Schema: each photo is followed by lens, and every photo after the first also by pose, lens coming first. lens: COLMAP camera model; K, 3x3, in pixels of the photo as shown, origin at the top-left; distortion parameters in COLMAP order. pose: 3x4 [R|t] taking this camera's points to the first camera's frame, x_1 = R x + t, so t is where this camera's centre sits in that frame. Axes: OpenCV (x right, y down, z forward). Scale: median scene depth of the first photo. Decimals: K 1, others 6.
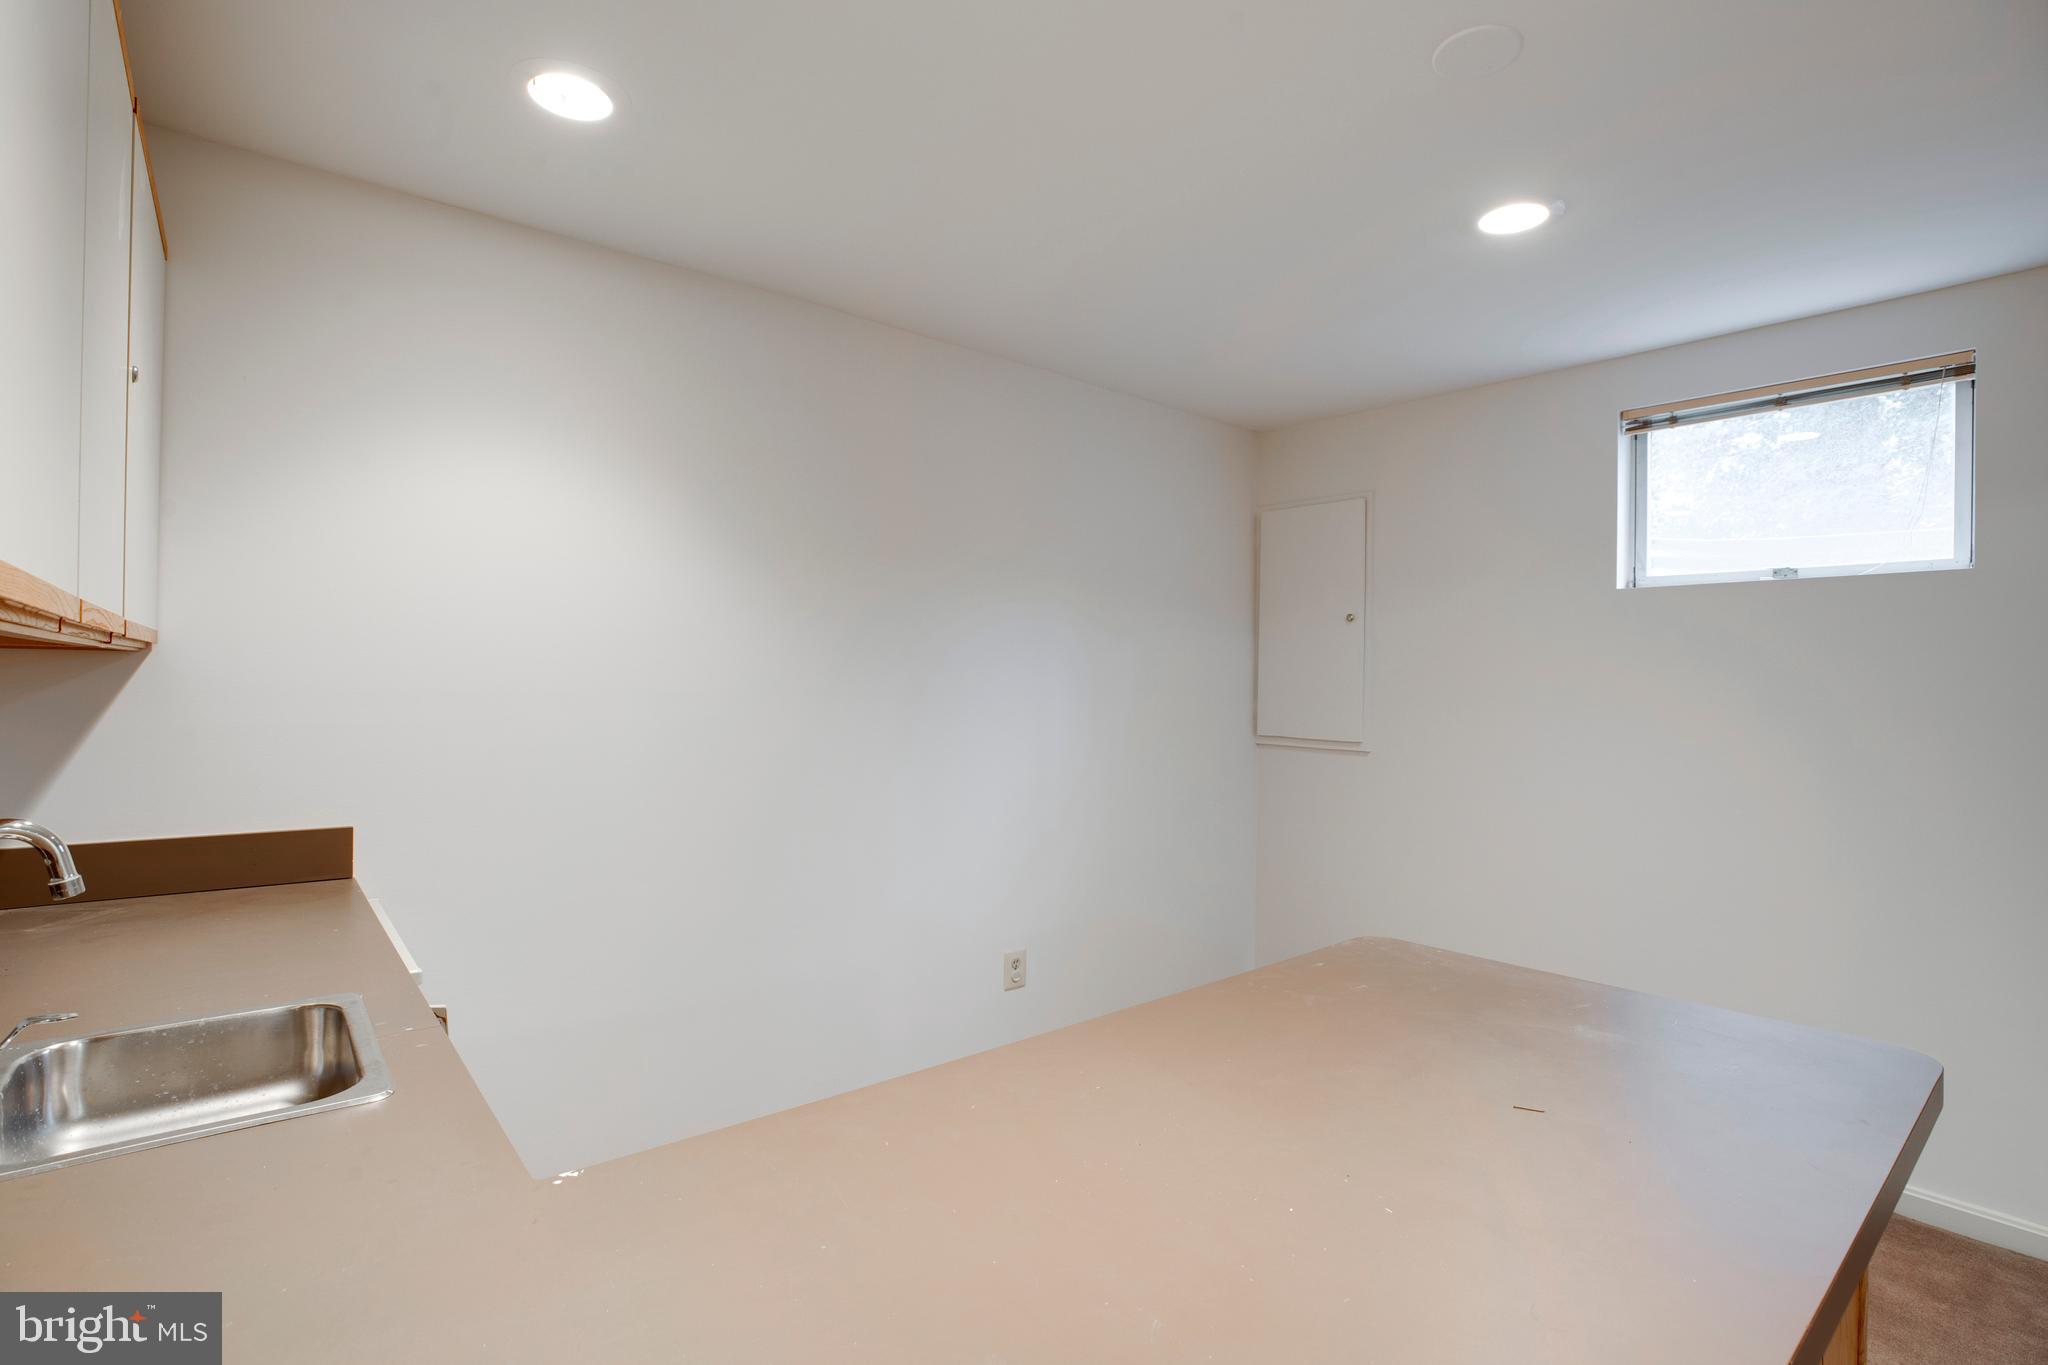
lens RADIAL K [[931.5, 0, 1023.6], [0, 931.5, 693.3], [0, 0, 1]] dist [-0.045331, 0.012377]
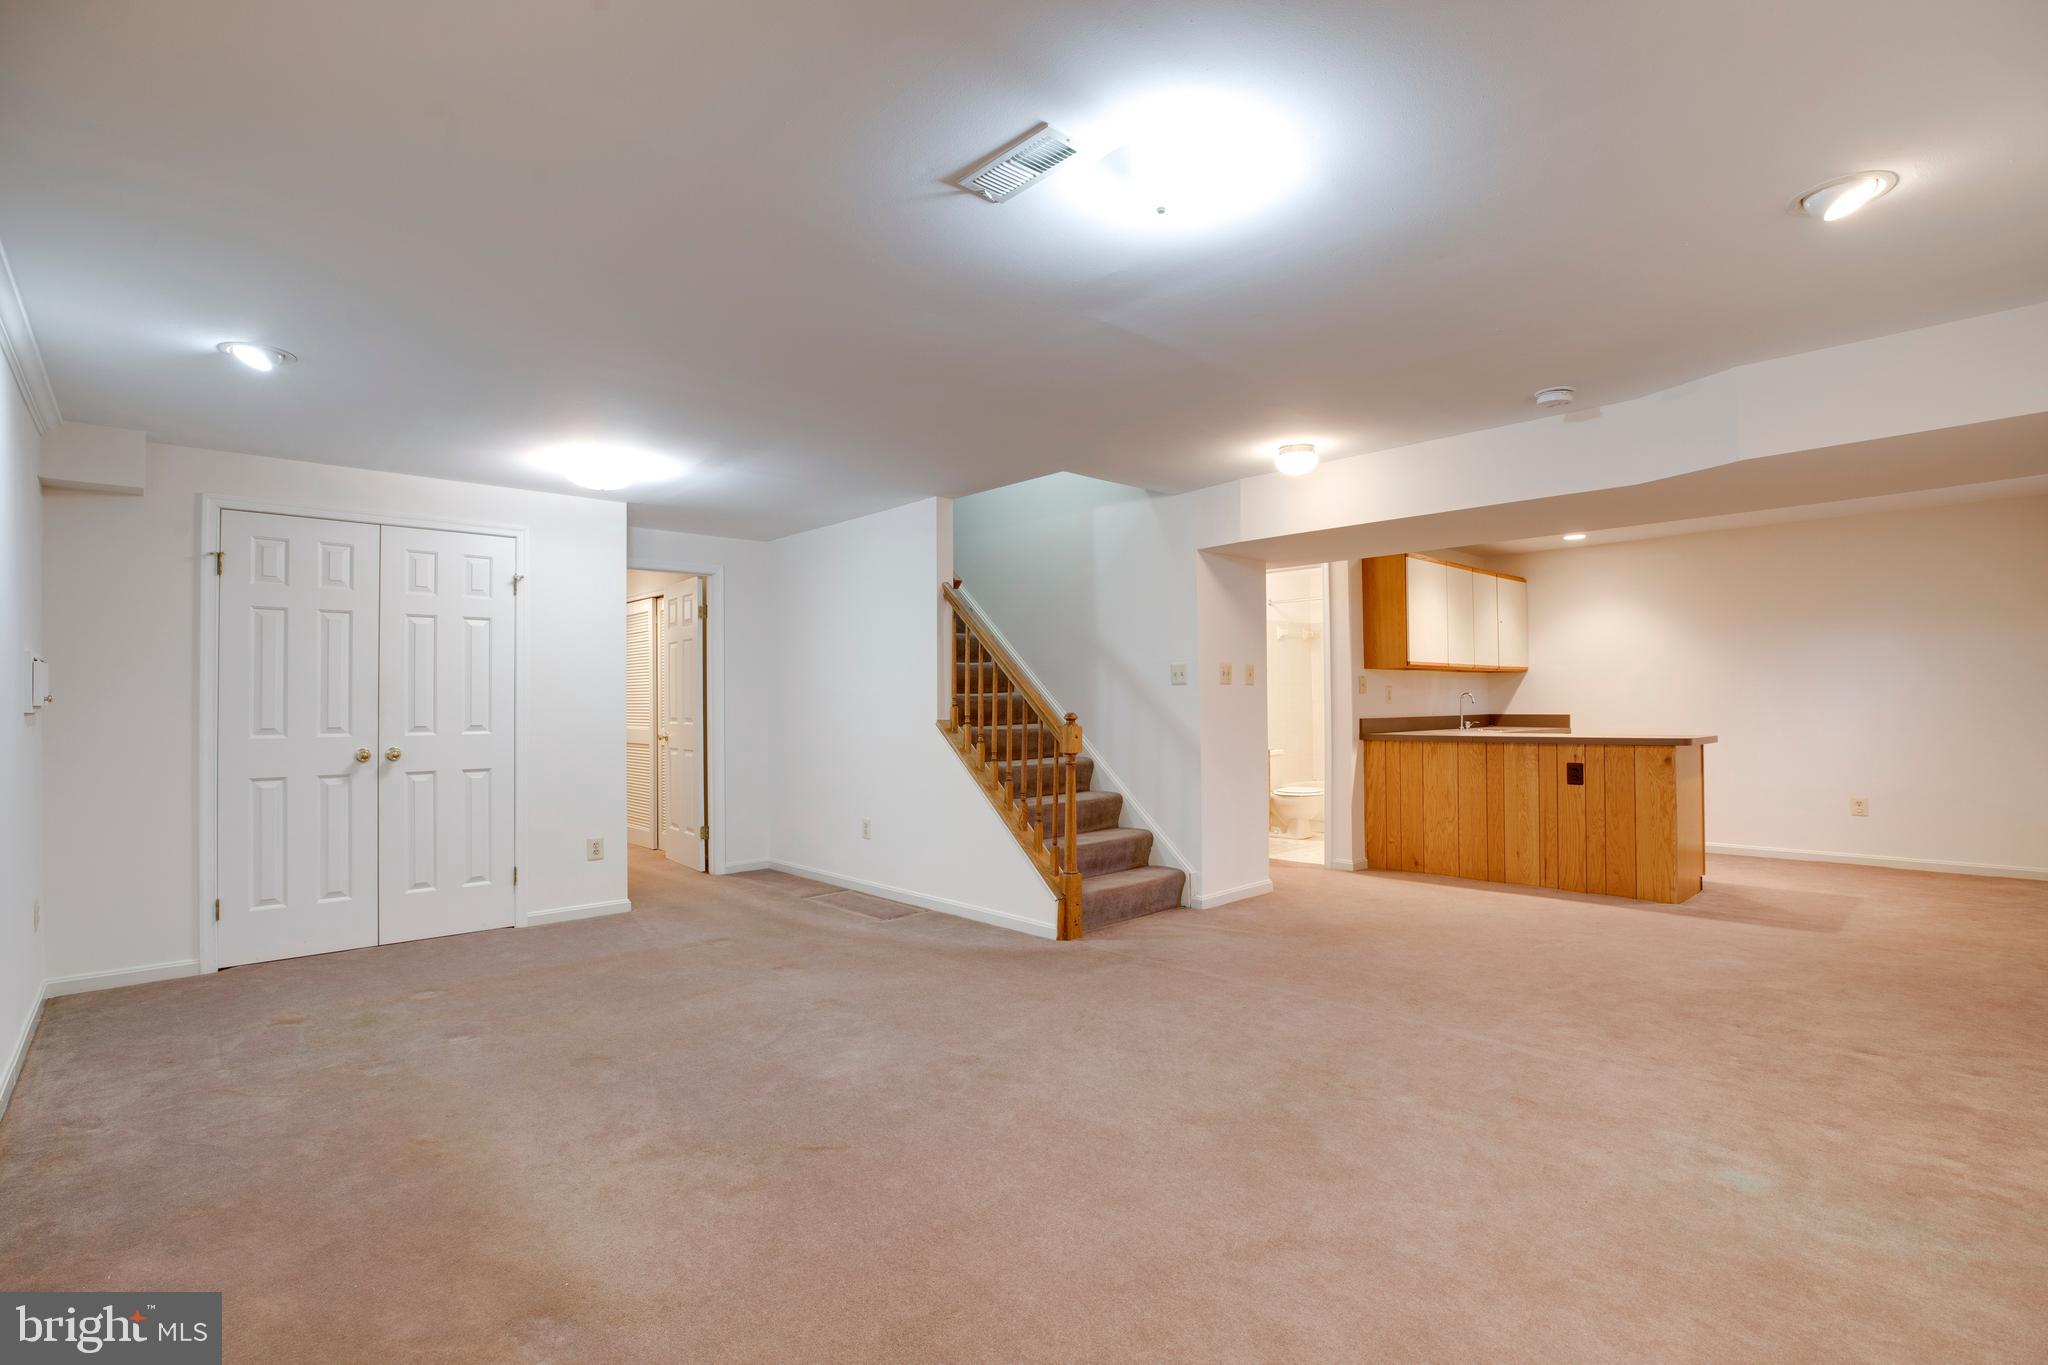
lens RADIAL K [[949.2, 0, 1024.0], [0, 949.2, 682.5], [0, 0, 1]] dist [-0.046674, 0.012798]
pose [[0.072300, -0.032208, -0.996863, 1.945165], [-0.000936, 0.999476, -0.032360, 0.087971], [0.997382, 0.003273, 0.072232, -1.034116]]
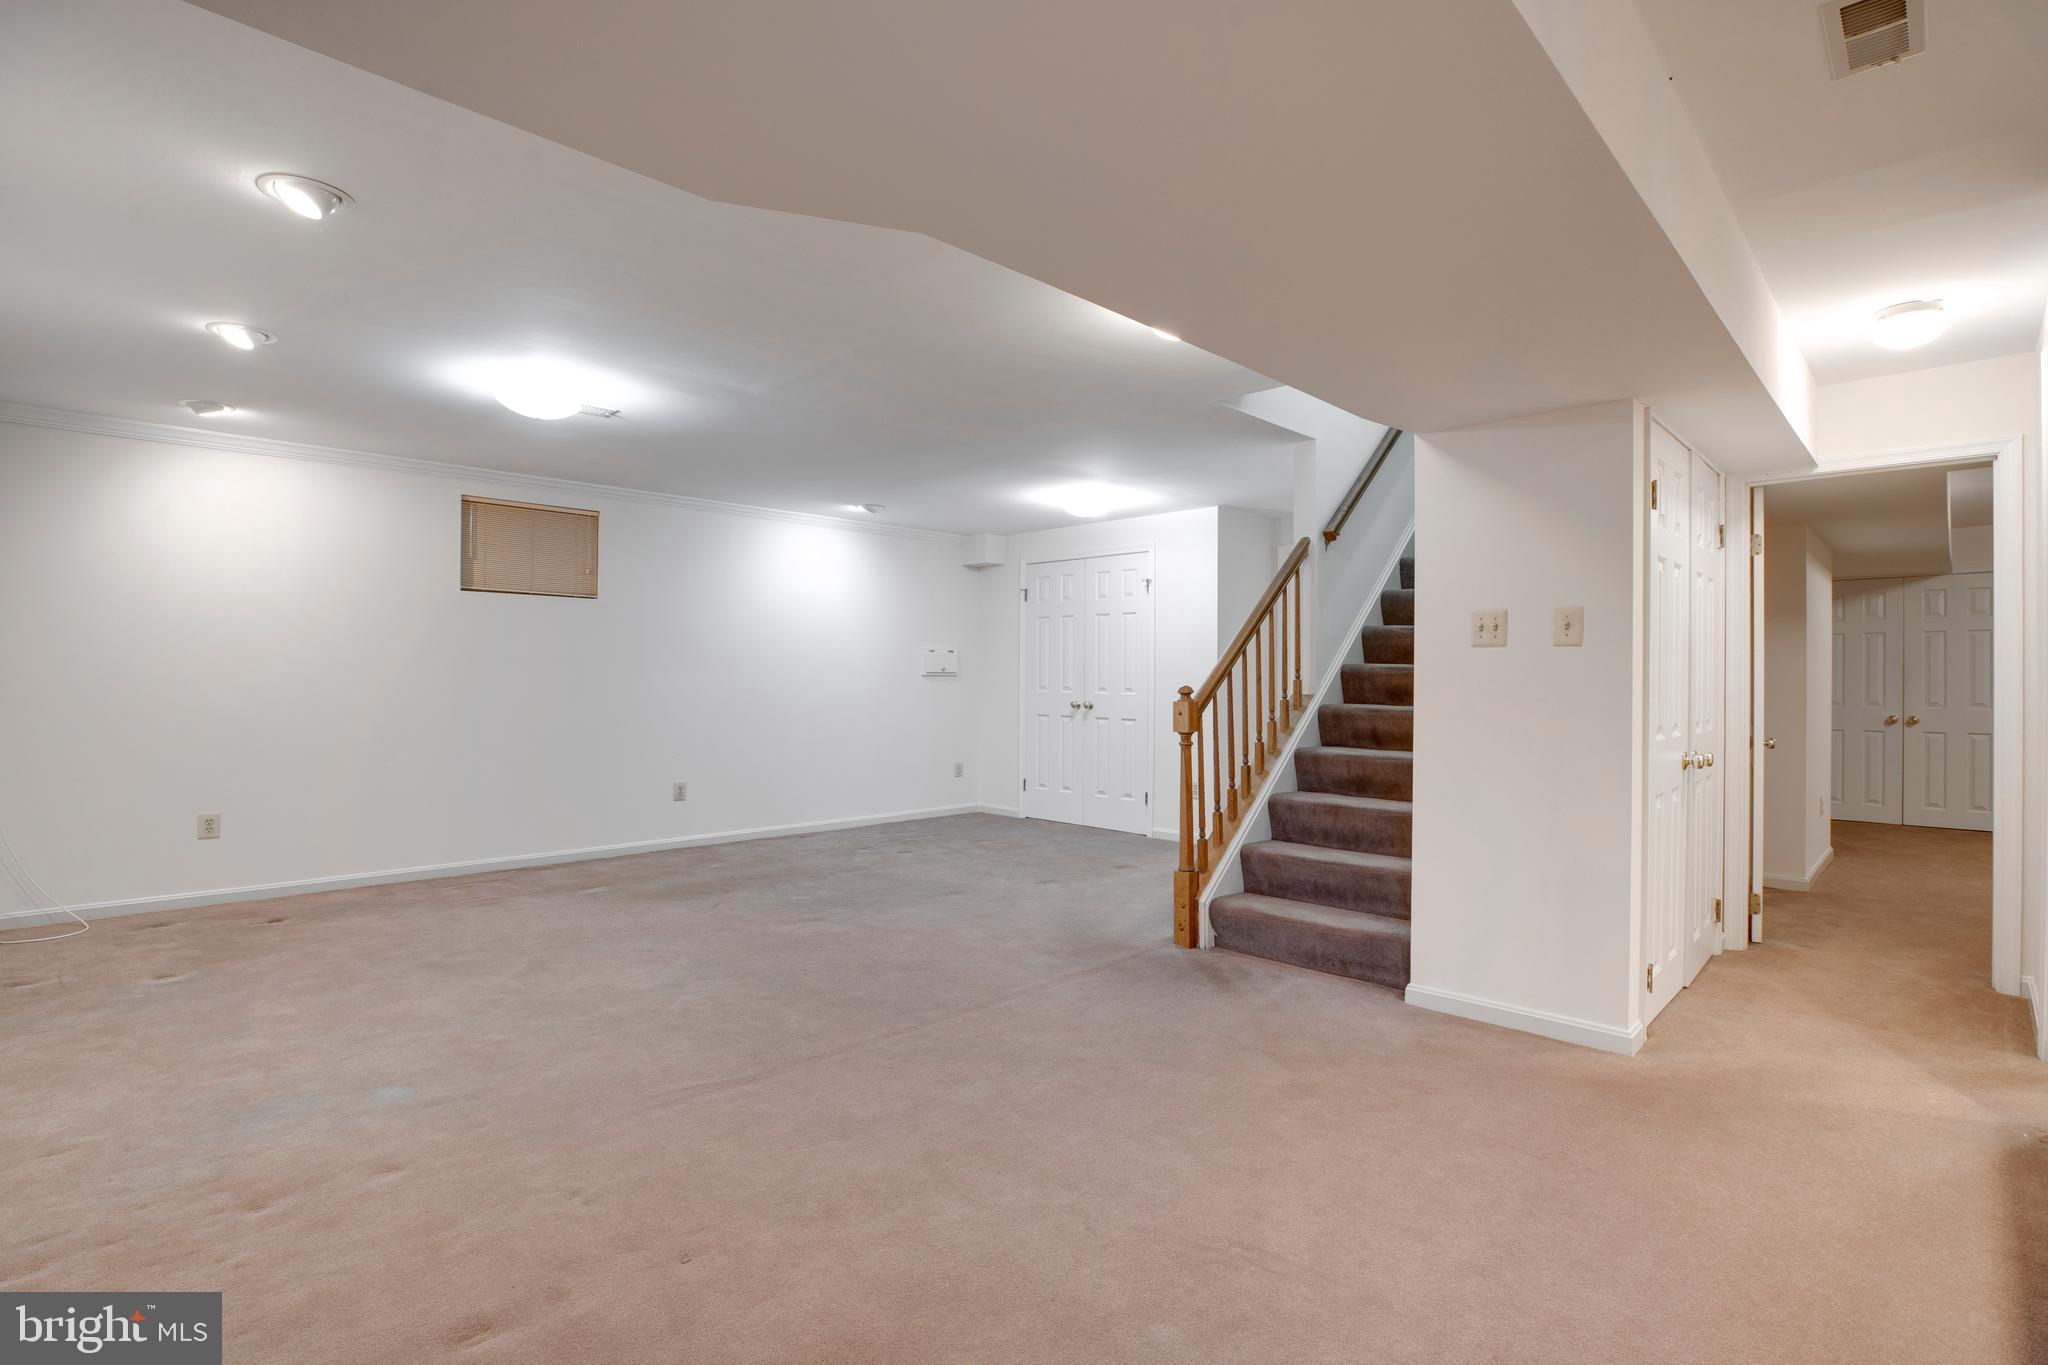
lens RADIAL K [[970.6, 0, 1017.4], [0, 970.6, 684.9], [0, 0, 1]] dist [-0.046409, 0.012982]
pose [[-0.994348, -0.017784, -0.104669, 0.772415], [-0.019630, 0.999669, 0.016633, 0.067204], [0.104339, 0.018594, -0.994368, 0.516470]]
